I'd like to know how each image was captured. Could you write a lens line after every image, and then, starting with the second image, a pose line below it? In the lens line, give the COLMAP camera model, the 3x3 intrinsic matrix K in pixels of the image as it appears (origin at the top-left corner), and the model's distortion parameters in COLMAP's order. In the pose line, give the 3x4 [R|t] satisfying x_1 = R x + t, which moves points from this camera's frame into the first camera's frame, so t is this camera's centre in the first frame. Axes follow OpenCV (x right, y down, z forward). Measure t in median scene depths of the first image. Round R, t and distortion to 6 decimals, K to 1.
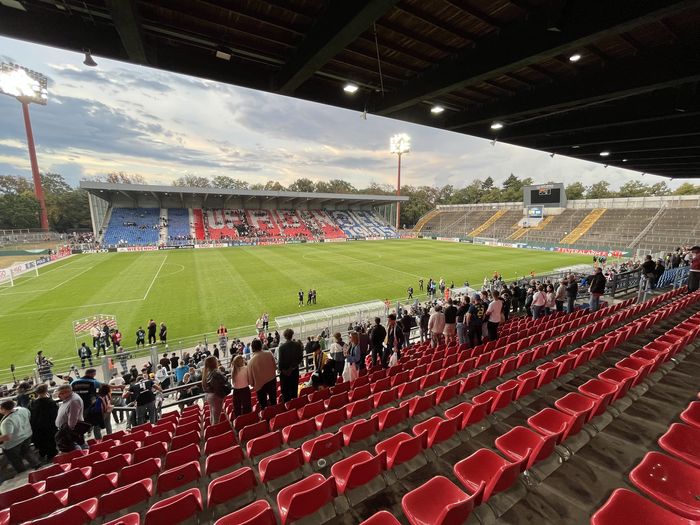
lens RADIAL K [[270.7, 0, 353.1], [0, 270.7, 260.9], [0, 0, 1]] dist [-0.017585, -0.000770]
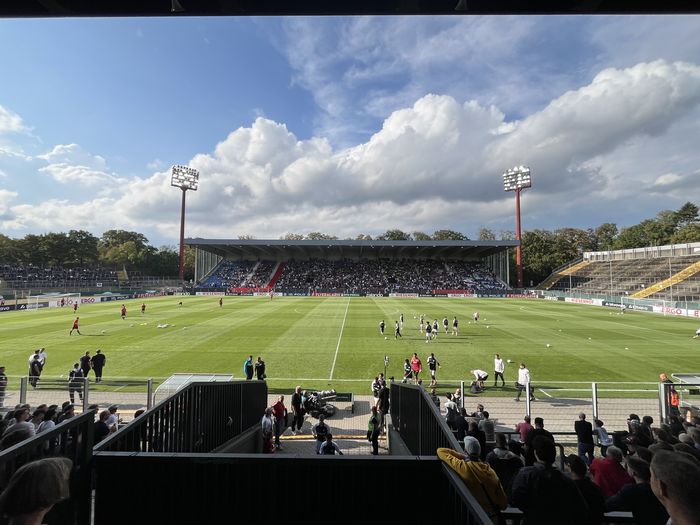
lens RADIAL K [[270.7, 0, 353.6], [0, 270.7, 263.8], [0, 0, 1]] dist [-0.017585, -0.000770]
pose [[0.859587, -0.020755, -0.510568, 0.174519], [-0.086771, 0.978735, -0.185872, -0.003404], [0.503568, 0.204076, 0.839507, 0.168634]]
